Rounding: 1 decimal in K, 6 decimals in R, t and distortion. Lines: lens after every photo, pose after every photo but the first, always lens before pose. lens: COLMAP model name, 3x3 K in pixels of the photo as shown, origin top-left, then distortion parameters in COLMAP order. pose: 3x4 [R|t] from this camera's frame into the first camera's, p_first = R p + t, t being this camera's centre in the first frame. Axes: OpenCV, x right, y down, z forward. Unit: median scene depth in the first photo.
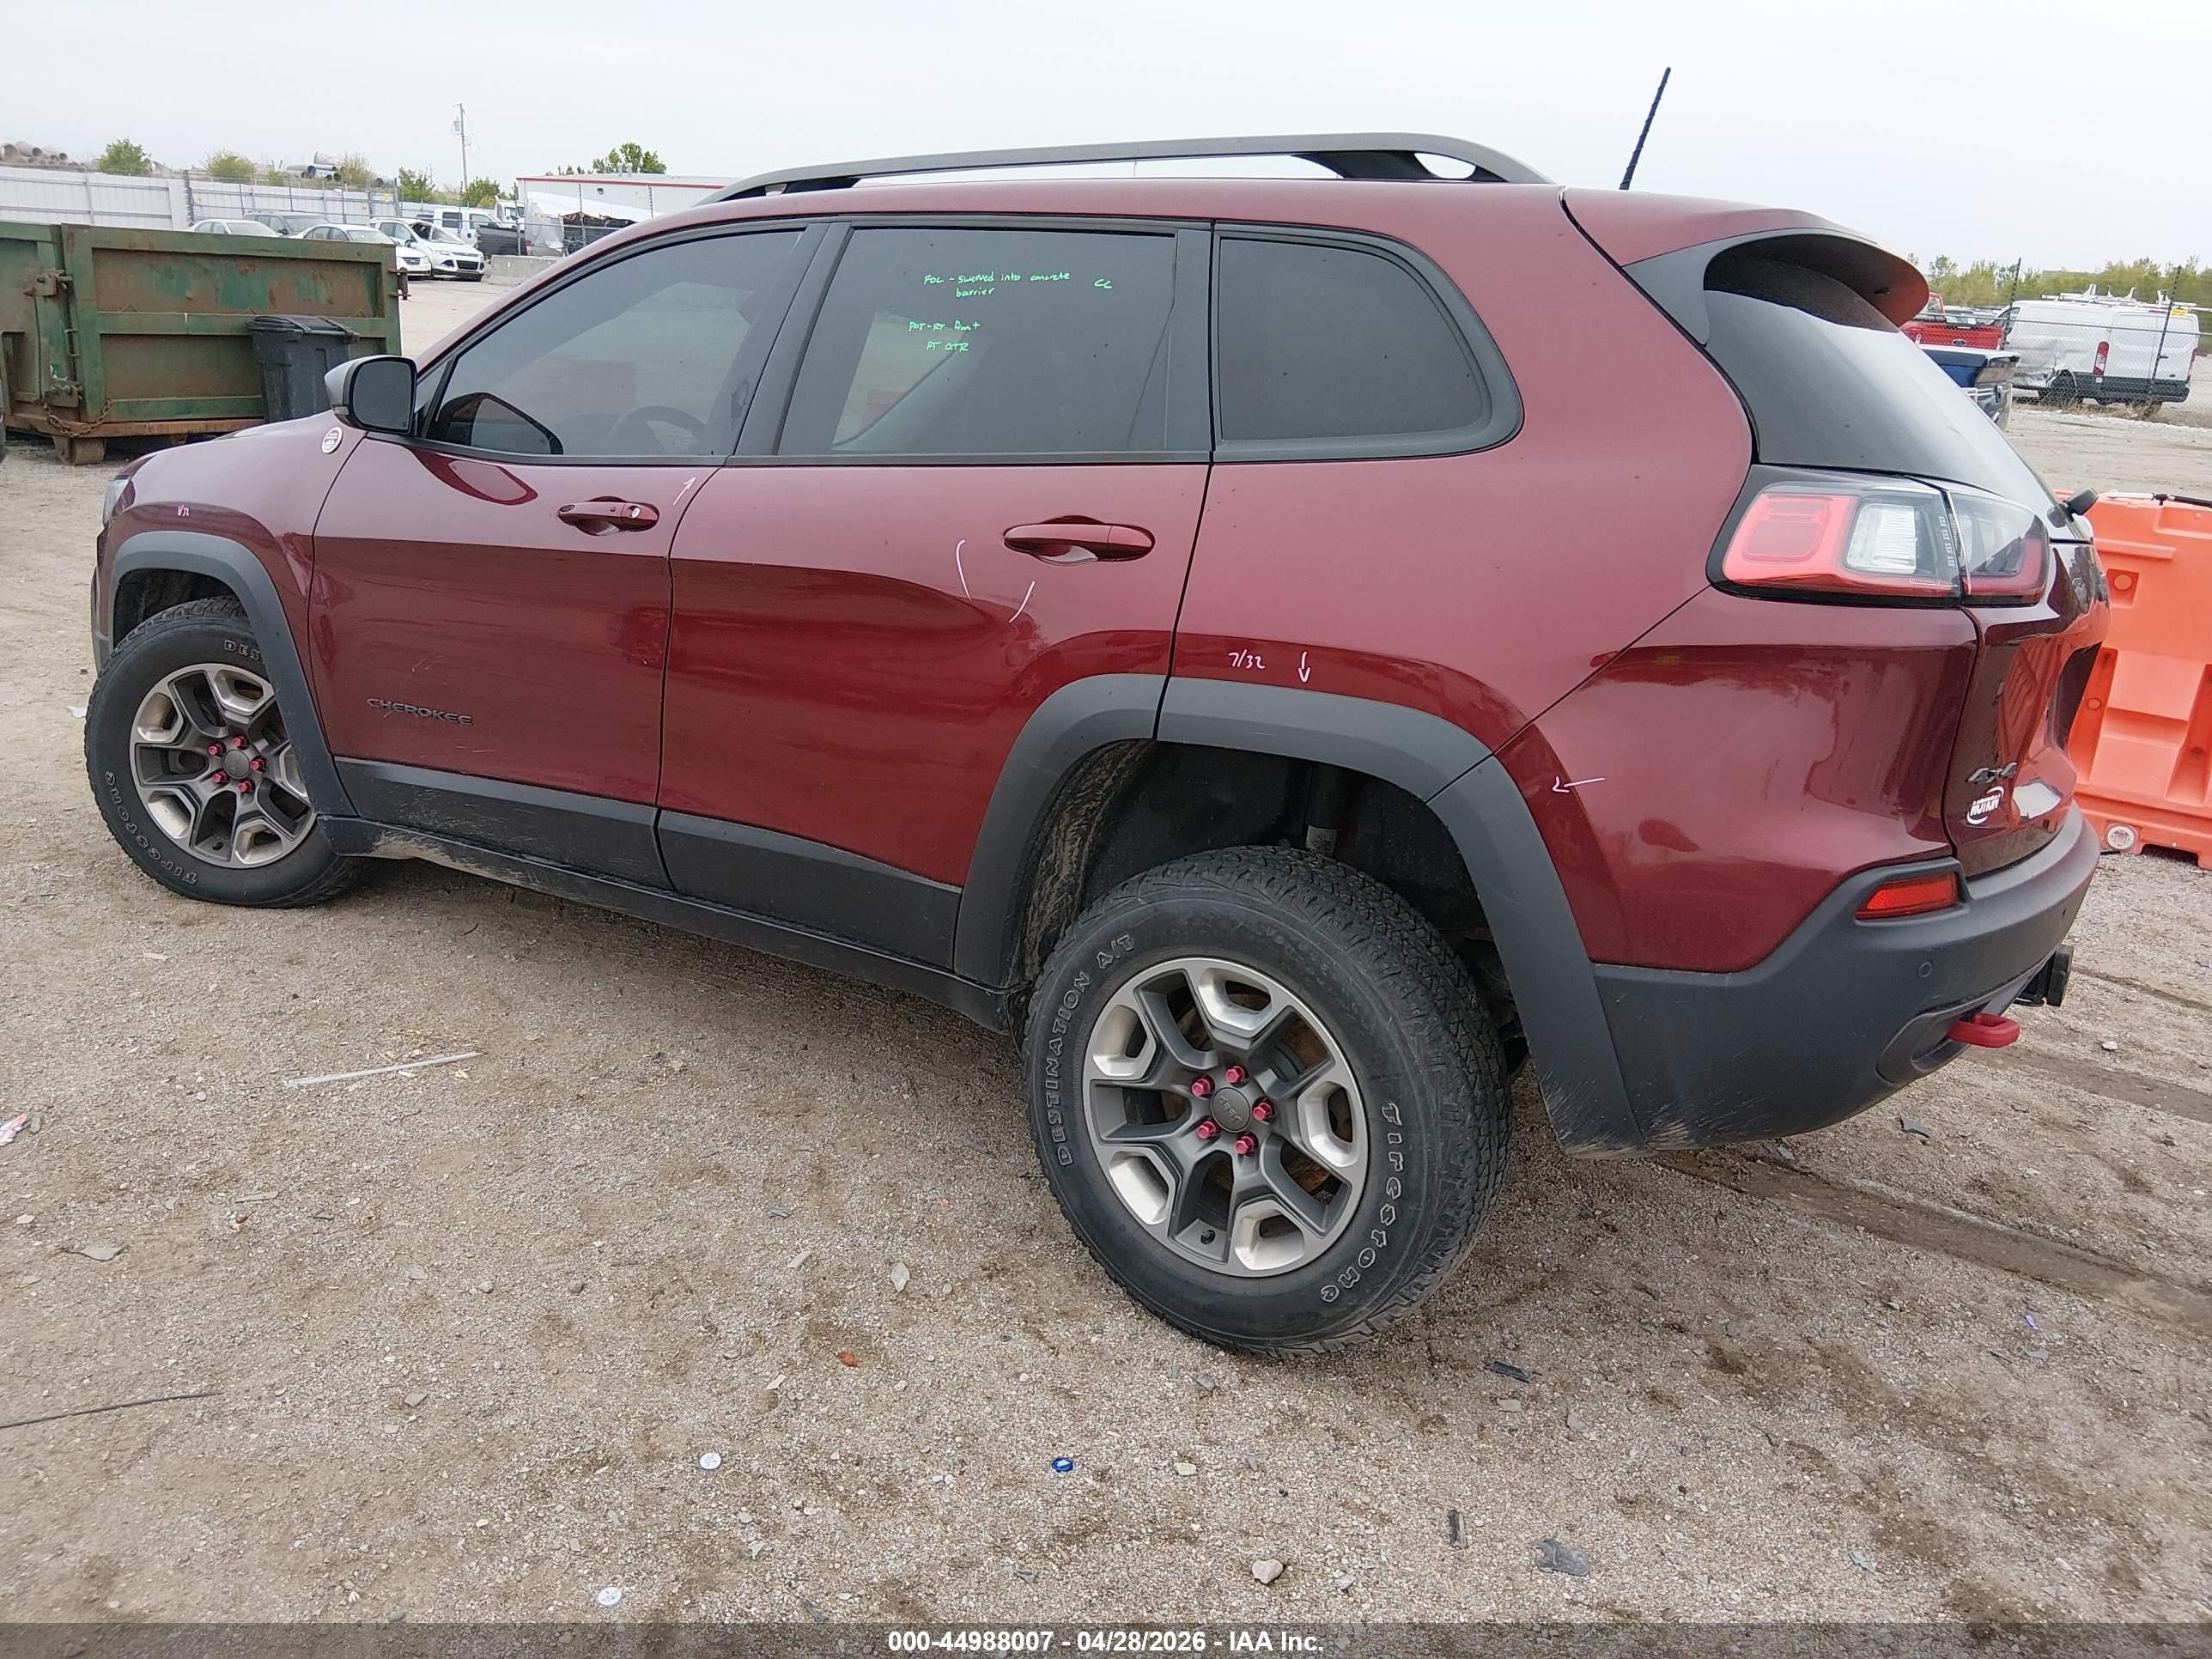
lens RADIAL K [[1669.8, 0, 1104.8], [0, 1669.8, 821.2], [0, 0, 1]] dist [0.106646, -0.182936]
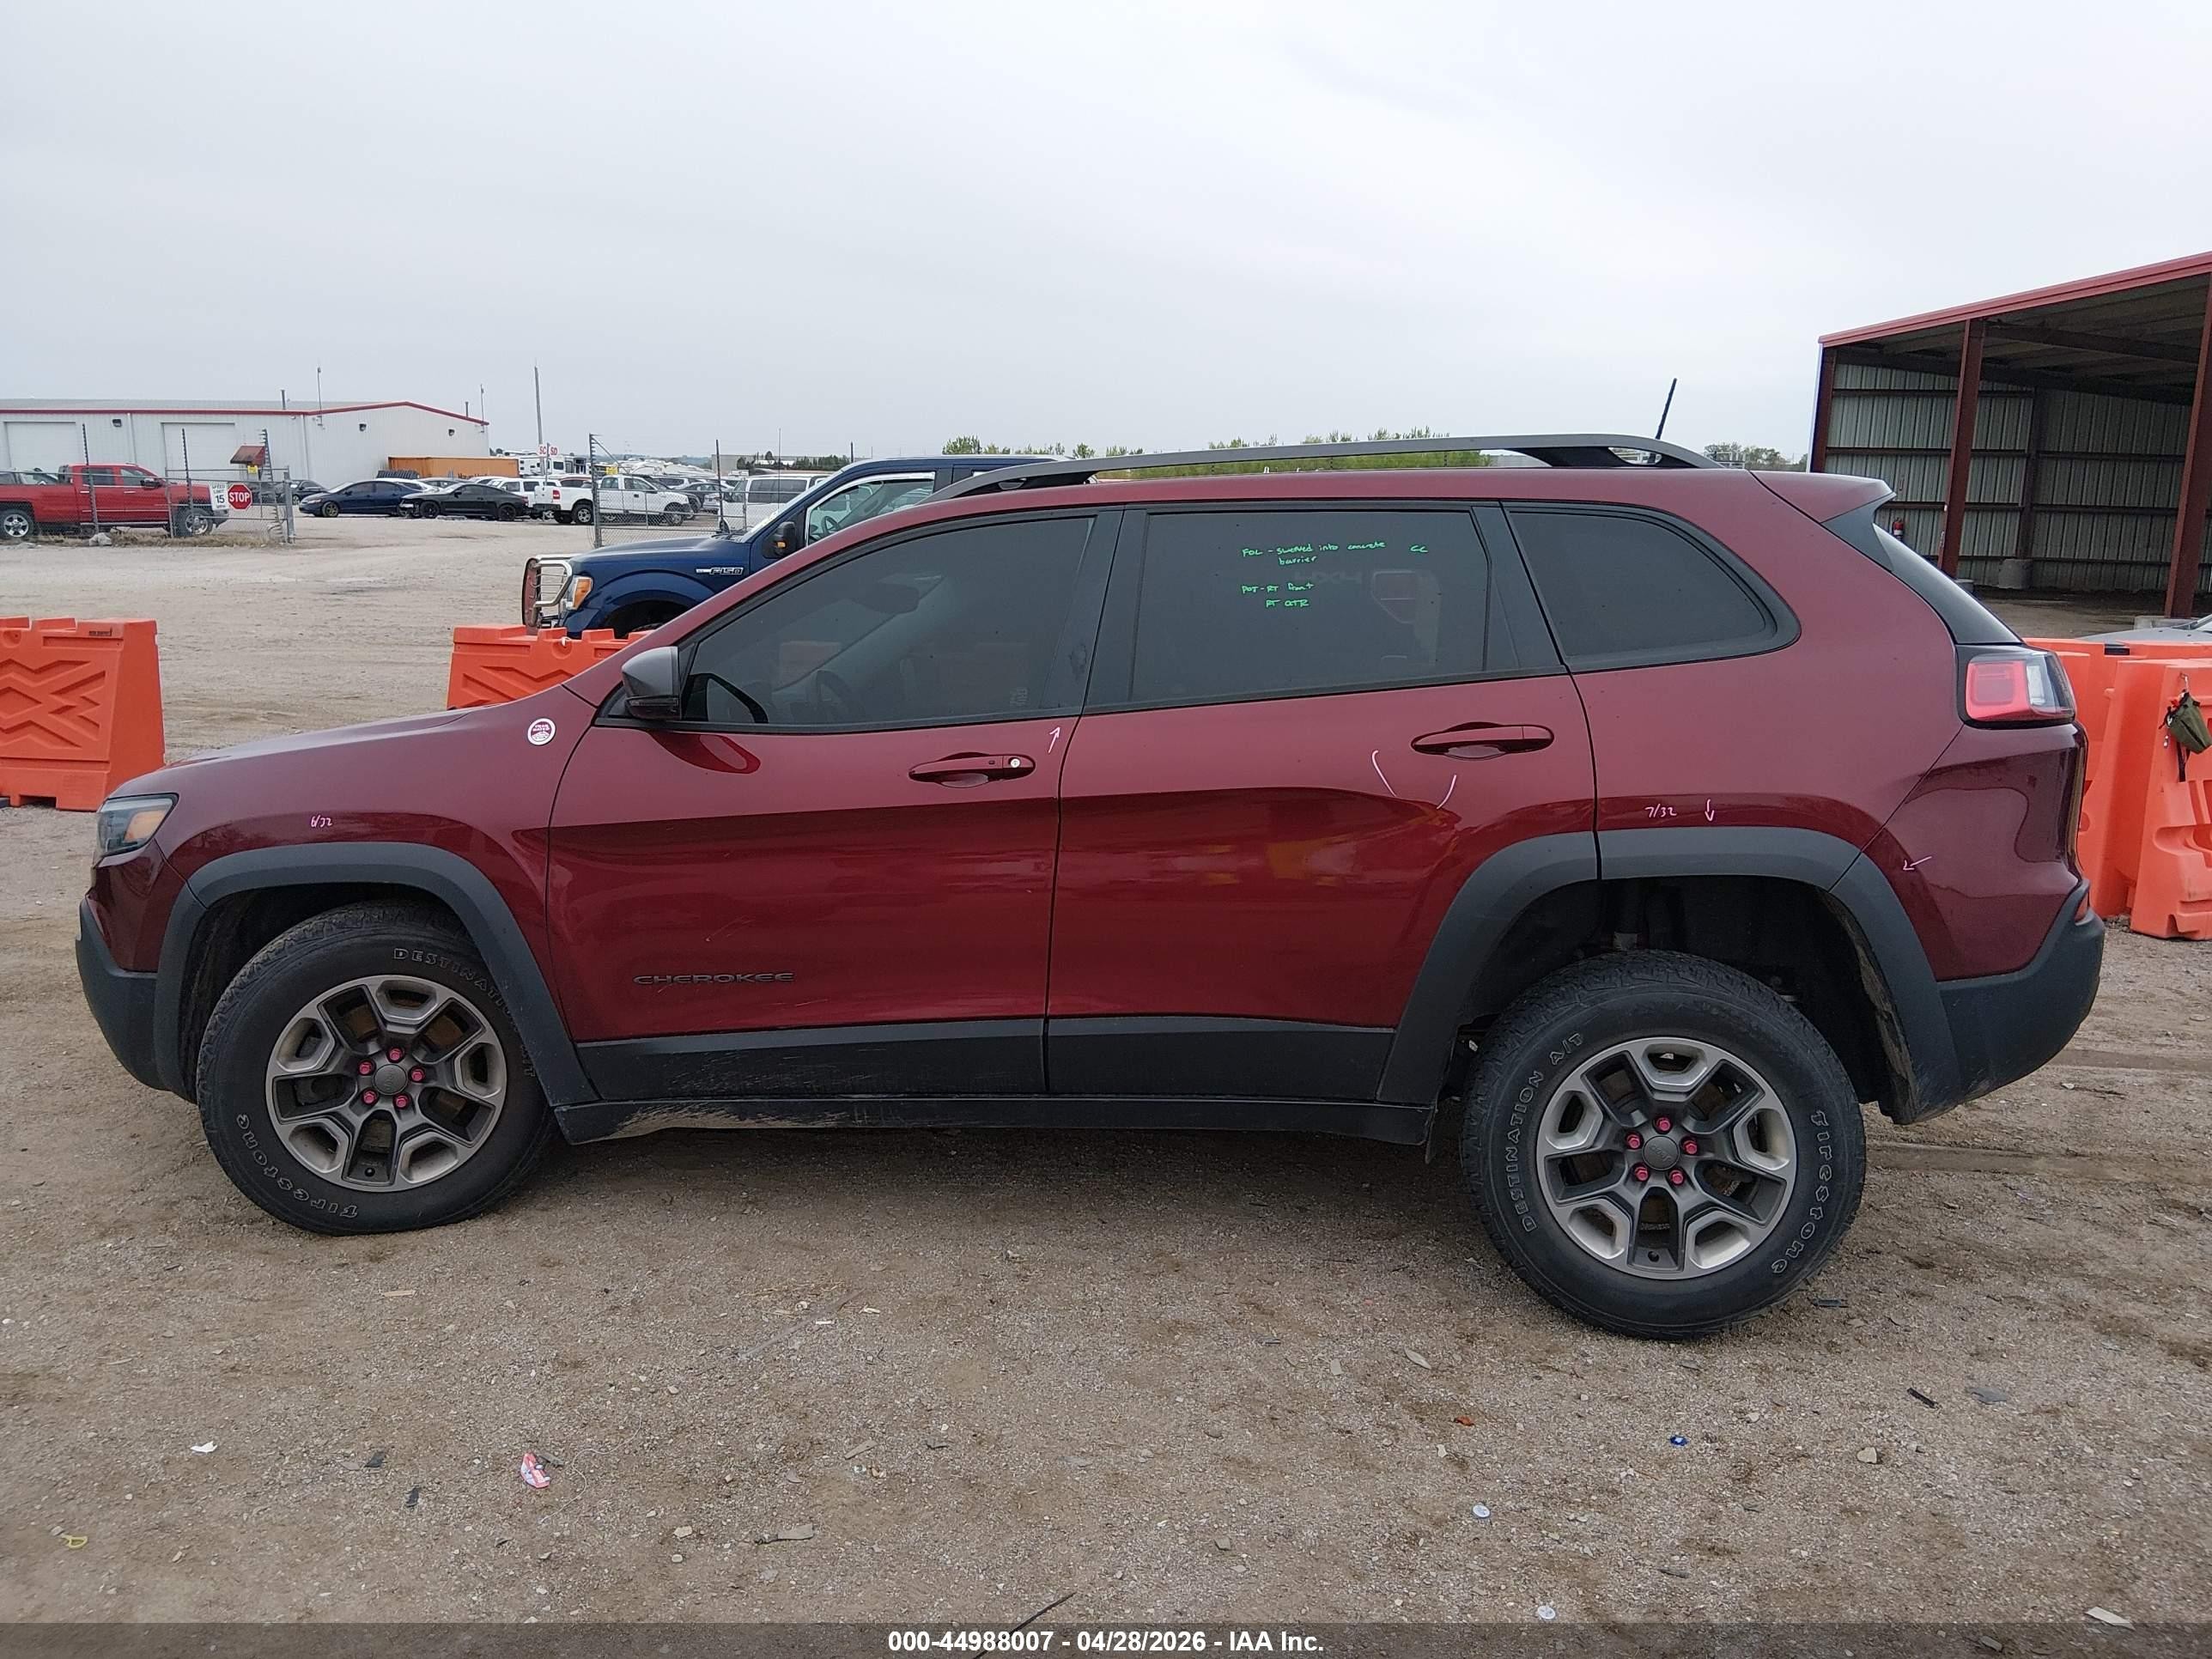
lens RADIAL K [[1669.8, 0, 1104.8], [0, 1669.8, 821.2], [0, 0, 1]] dist [0.106646, -0.182936]
pose [[0.895457, -0.125519, 0.427084, -0.858621], [0.170447, 0.982985, -0.068476, -0.067570], [-0.411222, 0.134113, 0.901615, -0.050205]]
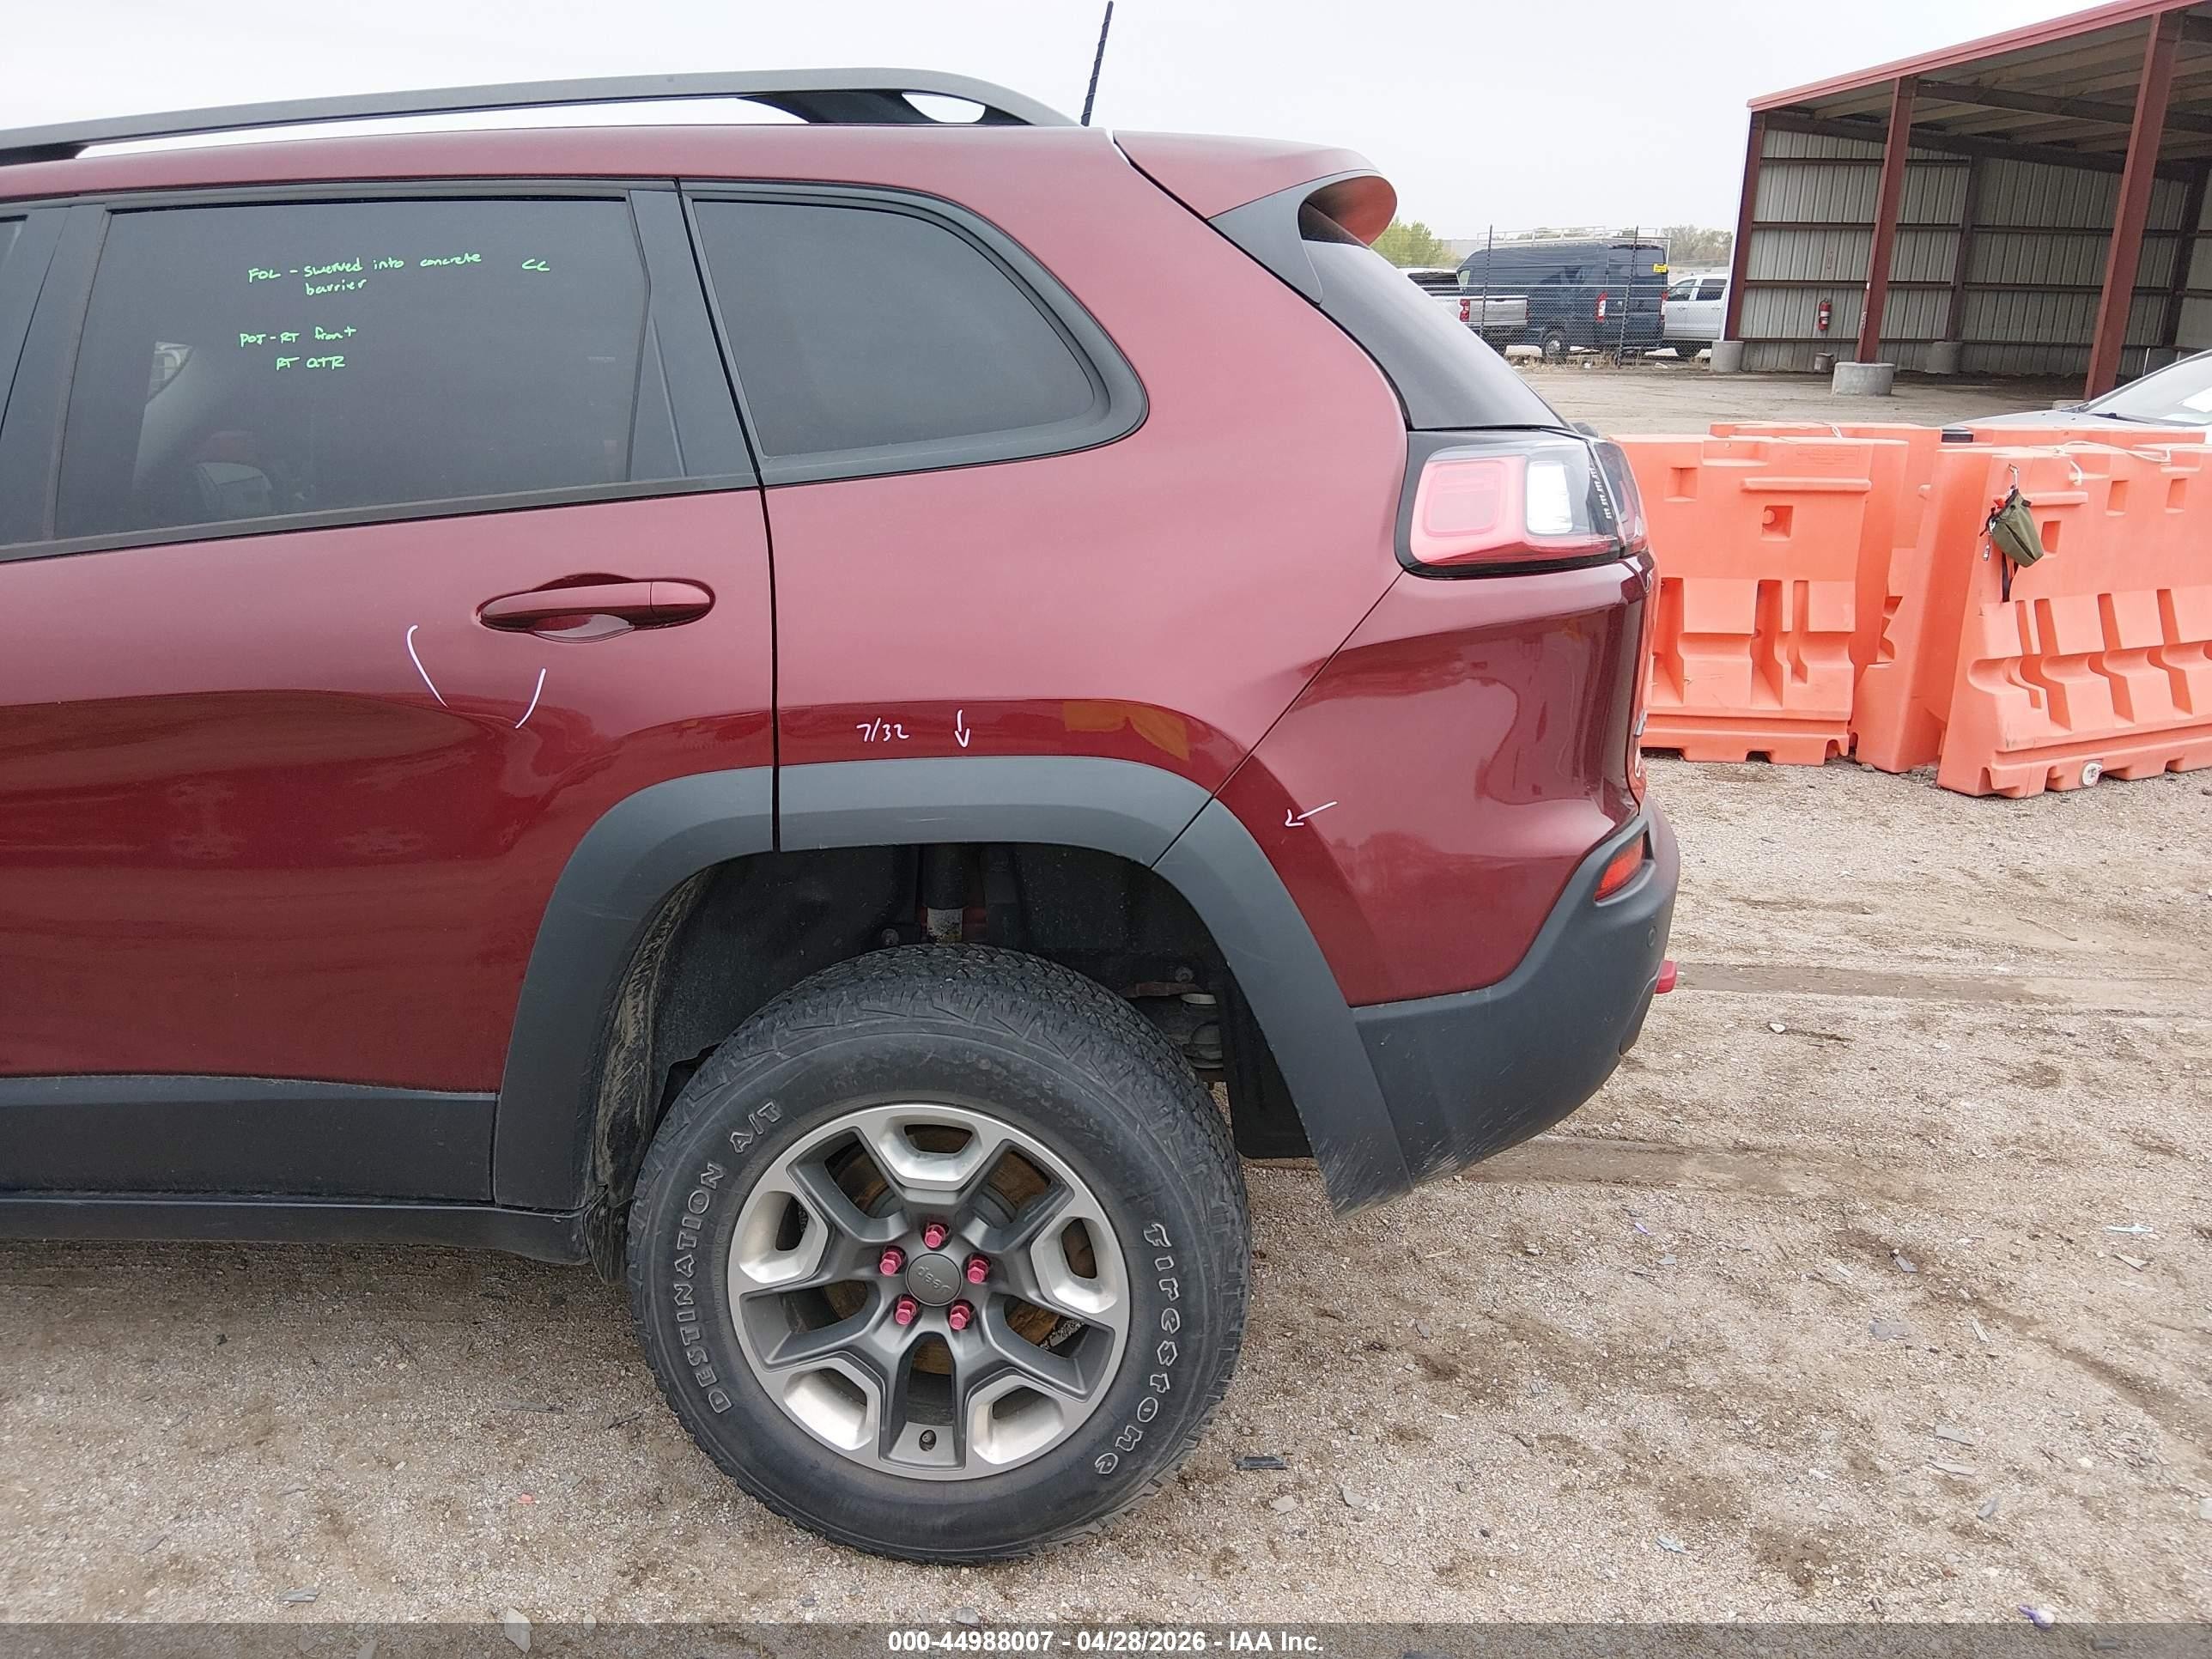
lens RADIAL K [[1669.8, 0, 1104.8], [0, 1669.8, 821.2], [0, 0, 1]] dist [0.106646, -0.182936]
pose [[0.880670, -0.189096, 0.434353, -0.164024], [0.185864, 0.981284, 0.050355, -0.070420], [-0.435746, 0.036384, 0.899334, 0.231372]]
